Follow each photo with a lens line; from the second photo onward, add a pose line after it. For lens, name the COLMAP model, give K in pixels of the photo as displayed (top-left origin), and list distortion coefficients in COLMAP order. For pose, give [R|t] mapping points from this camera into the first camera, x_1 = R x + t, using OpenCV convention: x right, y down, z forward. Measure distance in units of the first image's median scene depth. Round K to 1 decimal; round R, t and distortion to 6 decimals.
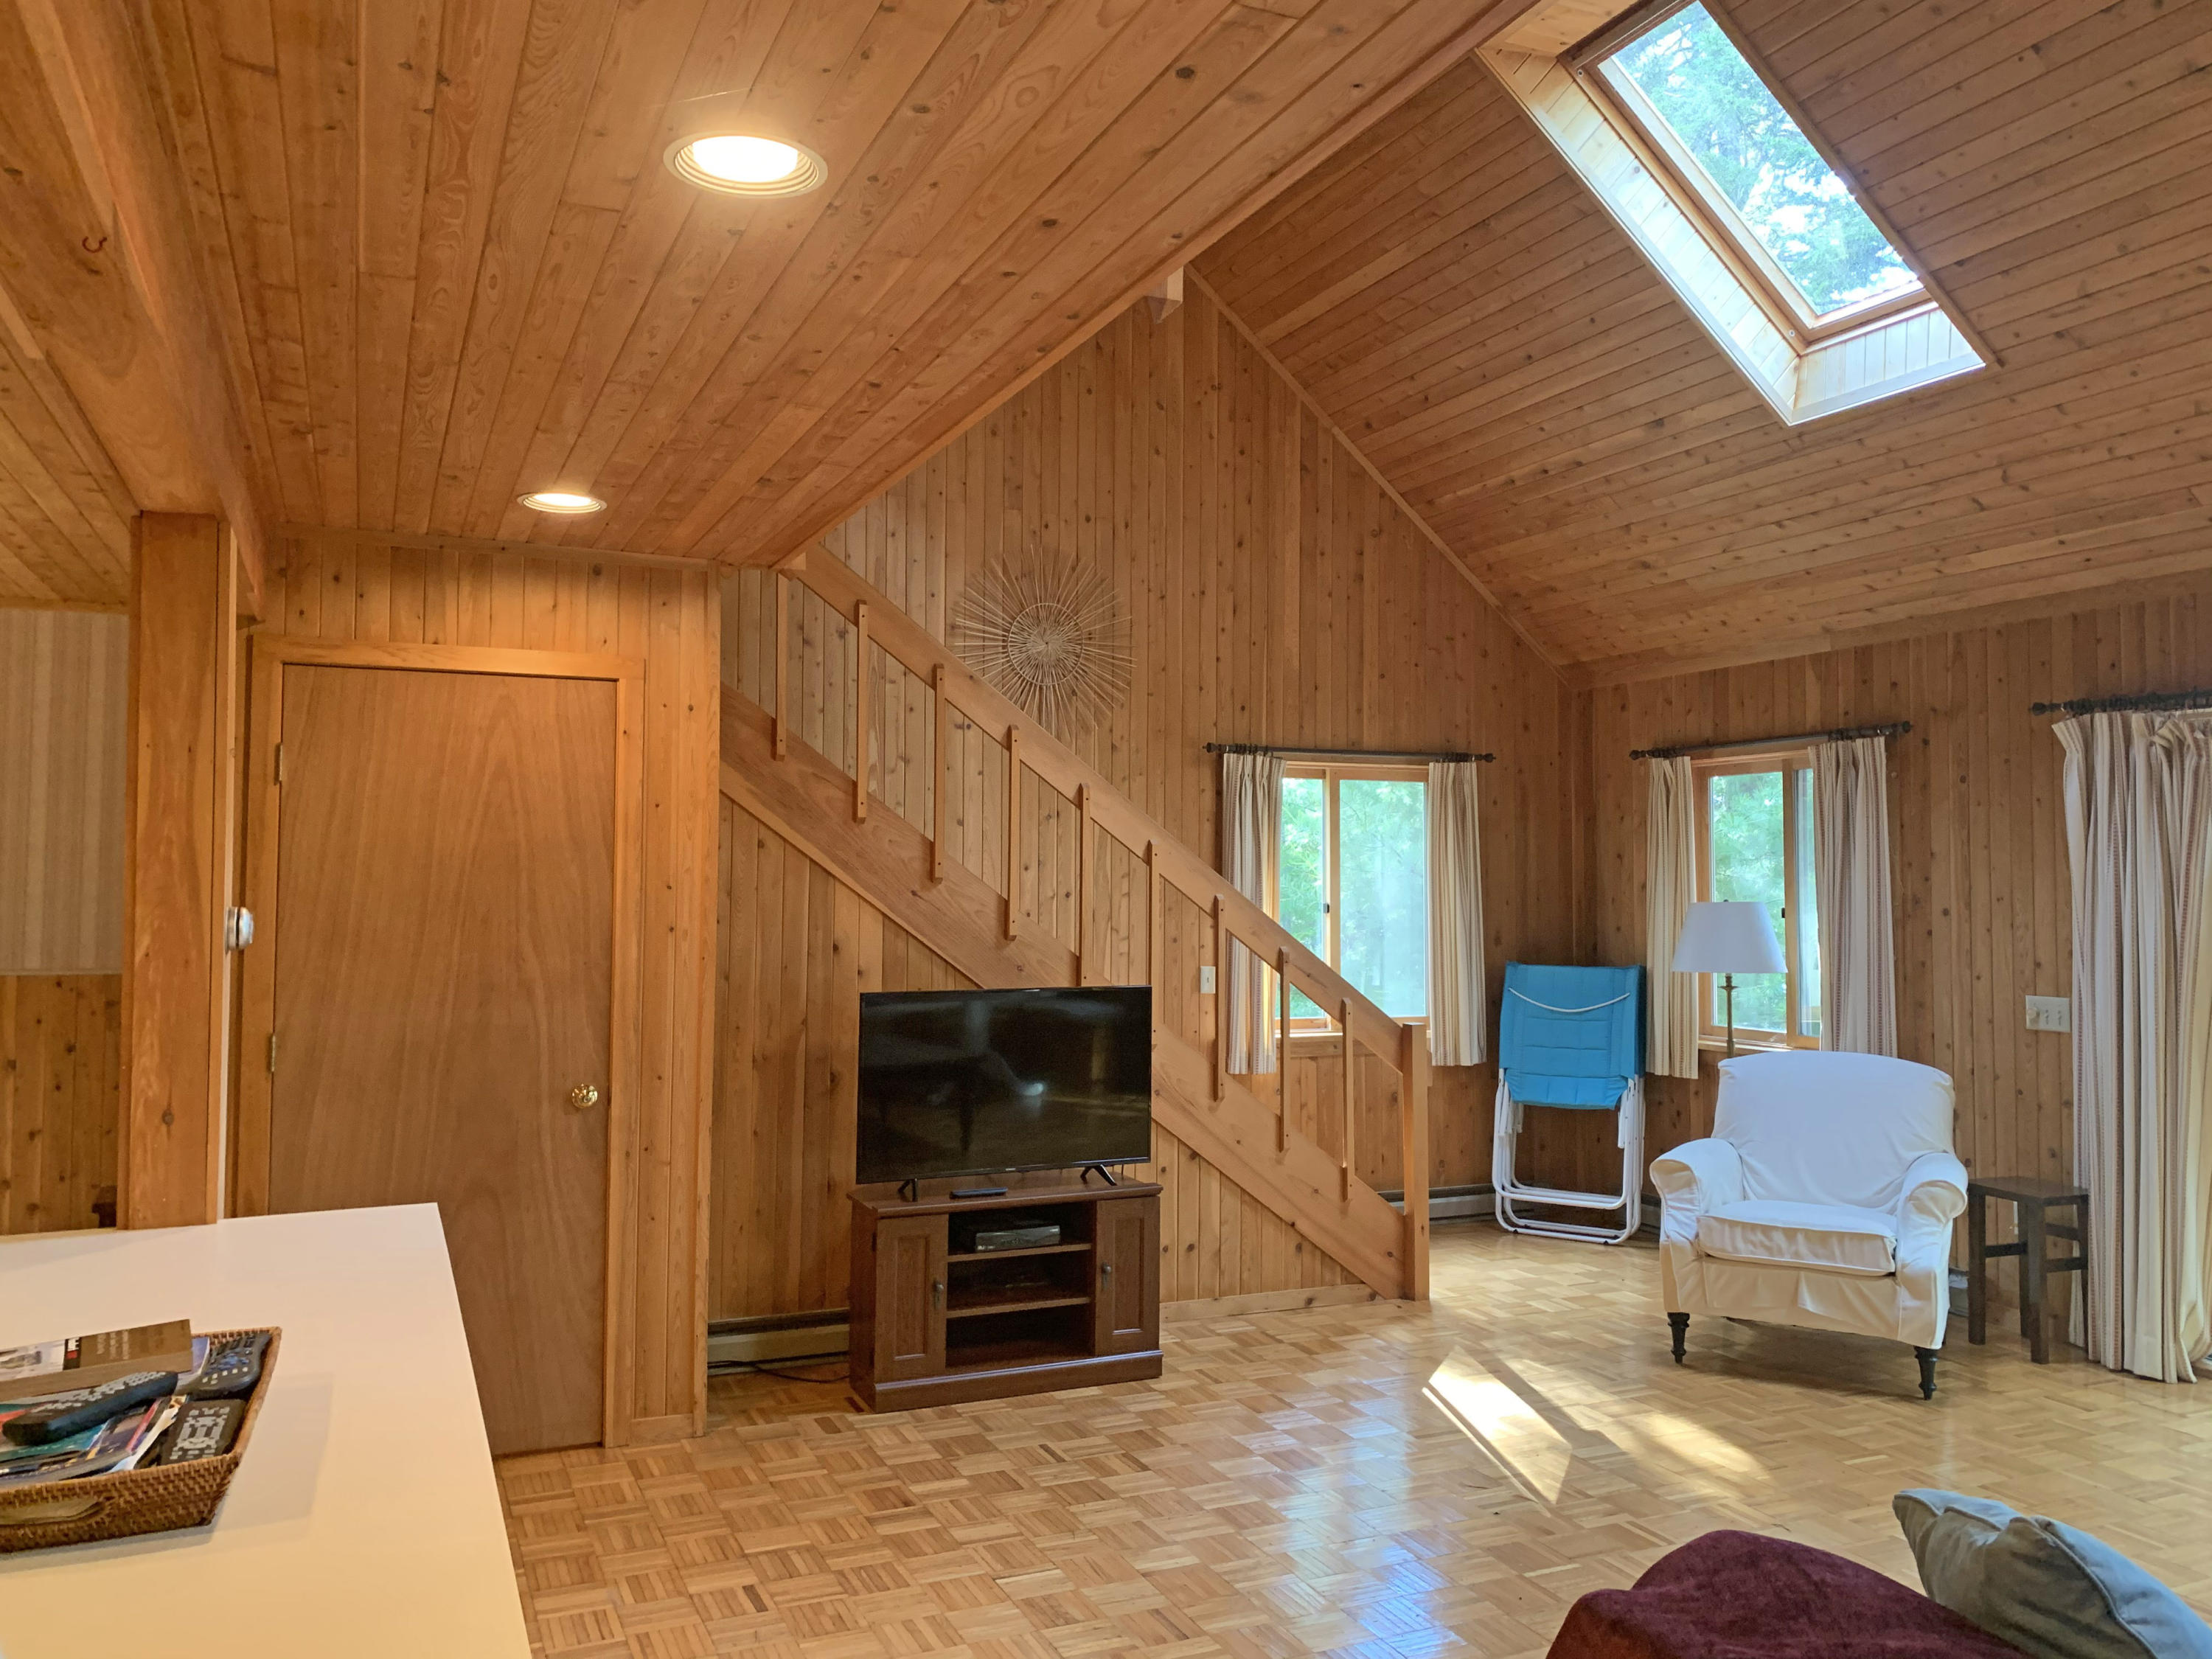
lens RADIAL K [[1715.8, 0, 1128.0], [0, 1715.8, 791.5], [0, 0, 1]] dist [0.058953, -0.062731]
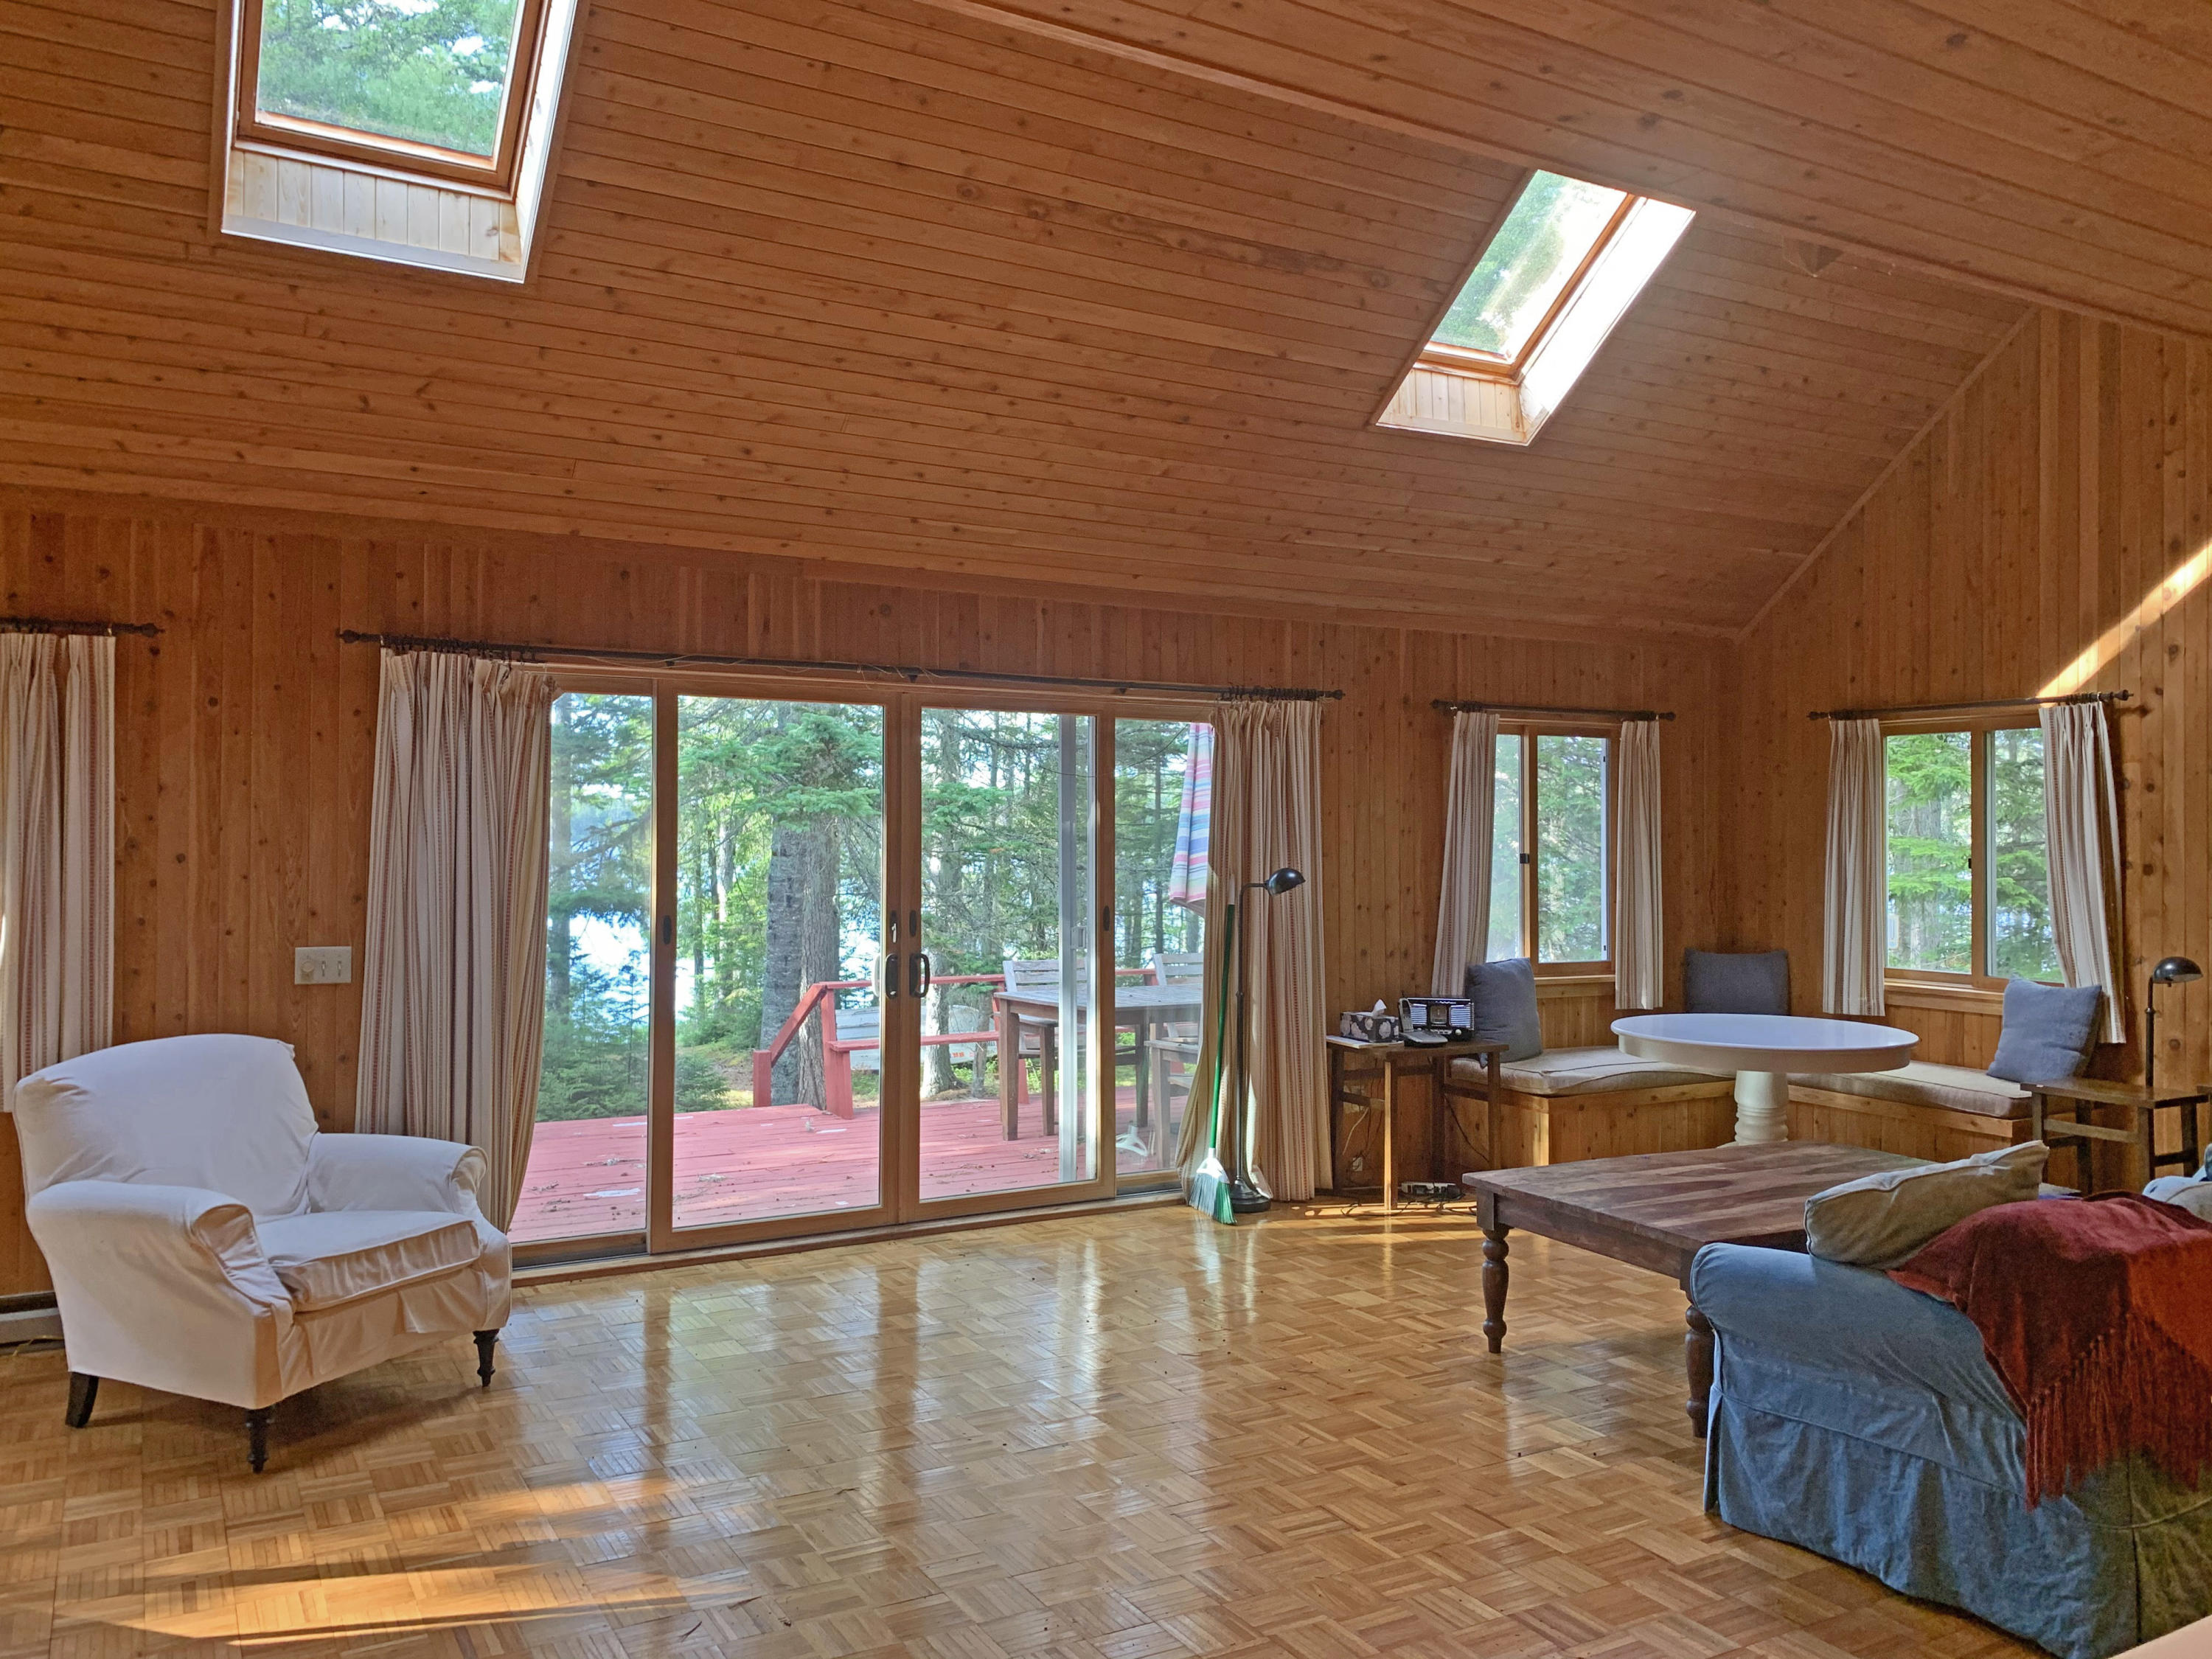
lens RADIAL K [[1715.8, 0, 1106.2], [0, 1715.8, 795.9], [0, 0, 1]] dist [0.058953, -0.062731]
pose [[-0.098466, 0.016537, 0.995003, -0.449885], [-0.061362, 0.997858, -0.022657, 0.034770], [-0.993247, -0.063287, -0.097240, 0.712208]]
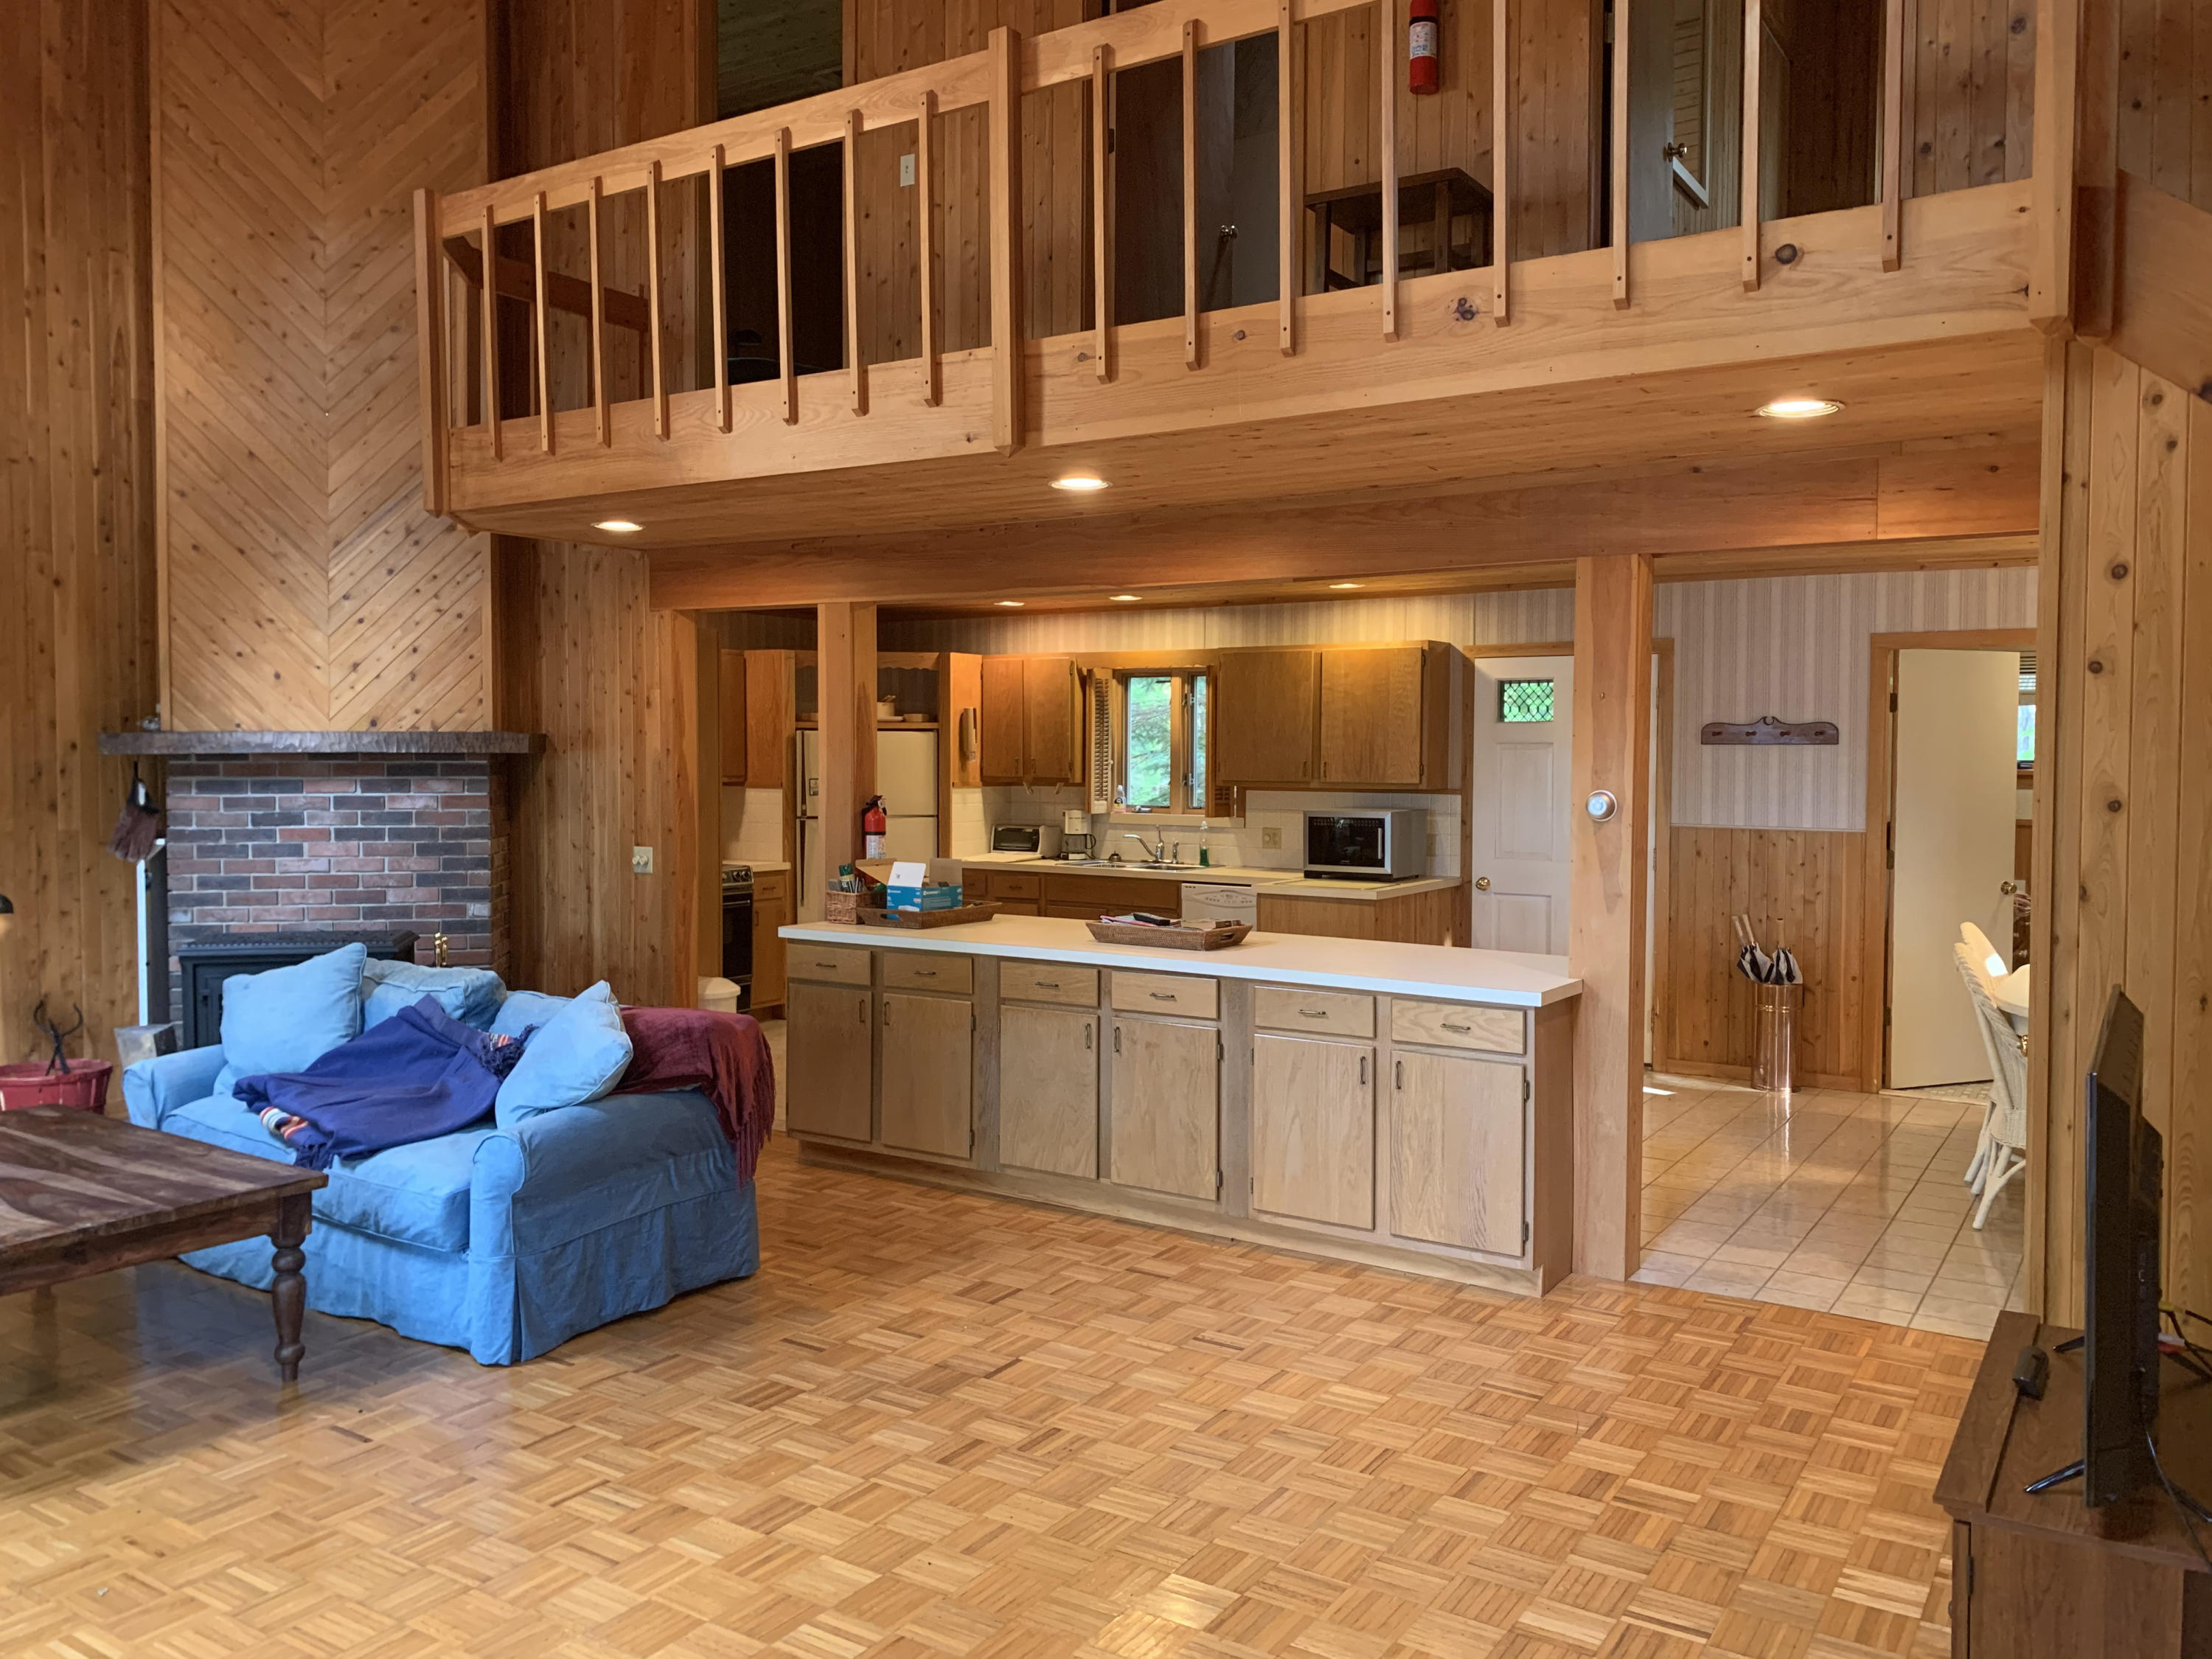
lens RADIAL K [[1715.8, 0, 1114.6], [0, 1715.8, 761.1], [0, 0, 1]] dist [0.058953, -0.062731]
pose [[-0.837520, -0.005229, -0.546381, 0.417214], [0.022130, 0.998809, -0.043480, 0.056360], [0.545958, -0.048507, -0.836407, 1.206637]]
